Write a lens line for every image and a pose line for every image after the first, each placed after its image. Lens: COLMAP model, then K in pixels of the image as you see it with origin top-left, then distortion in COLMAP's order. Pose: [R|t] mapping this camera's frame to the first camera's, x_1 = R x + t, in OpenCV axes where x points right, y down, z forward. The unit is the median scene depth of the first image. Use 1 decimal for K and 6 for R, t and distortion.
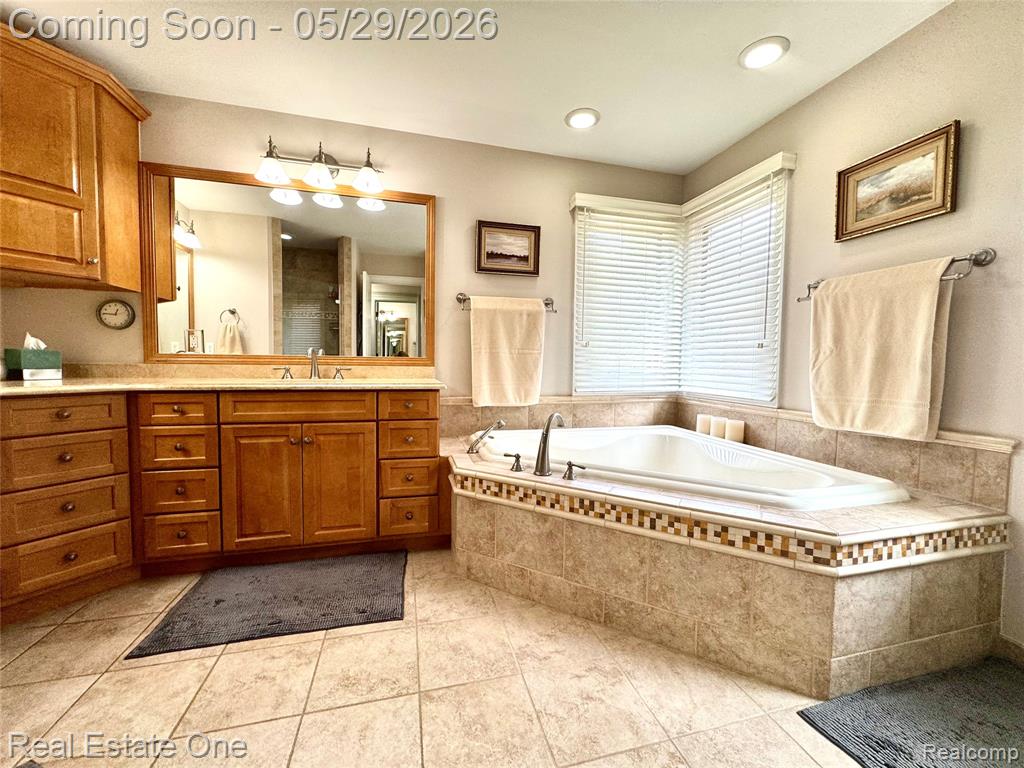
lens RADIAL K [[410.8, 0, 512.7], [0, 410.8, 385.5], [0, 0, 1]] dist [-0.002006, -0.000477]
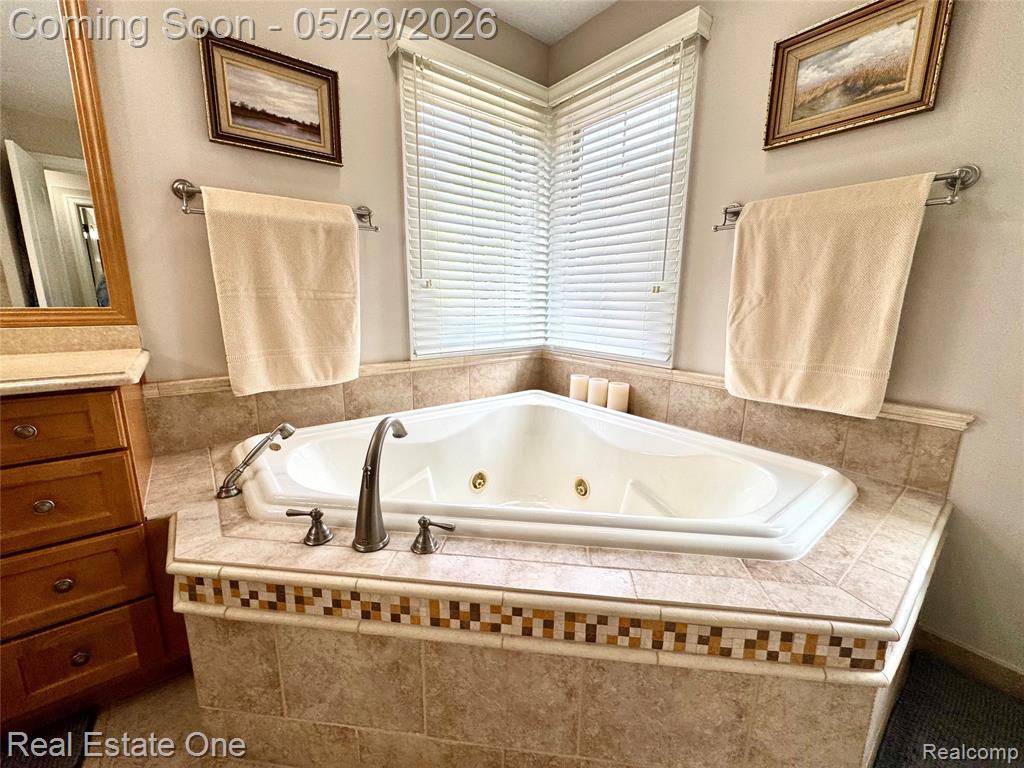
lens RADIAL K [[410.8, 0, 511.9], [0, 410.8, 382.3], [0, 0, 1]] dist [-0.002006, -0.000477]
pose [[0.918886, -0.080109, 0.386303, 0.050666], [0.023113, 0.988417, 0.149994, -0.056874], [-0.393844, -0.128899, 0.910094, 0.466590]]
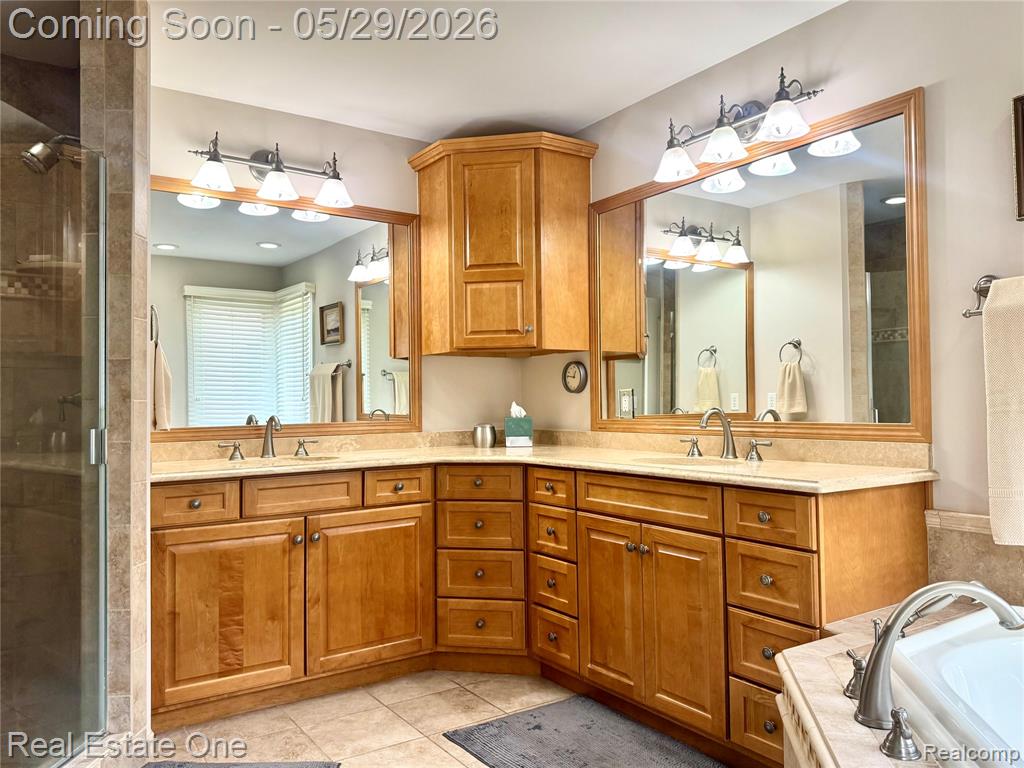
lens RADIAL K [[772.3, 0, 507.9], [0, 772.3, 383.5], [0, 0, 1]] dist [0.081316, -0.017219]
pose [[0.312091, -0.042613, -0.949096, 0.698324], [-0.036367, 0.997726, -0.056755, -0.062681], [0.949356, 0.052229, 0.309832, 0.371136]]
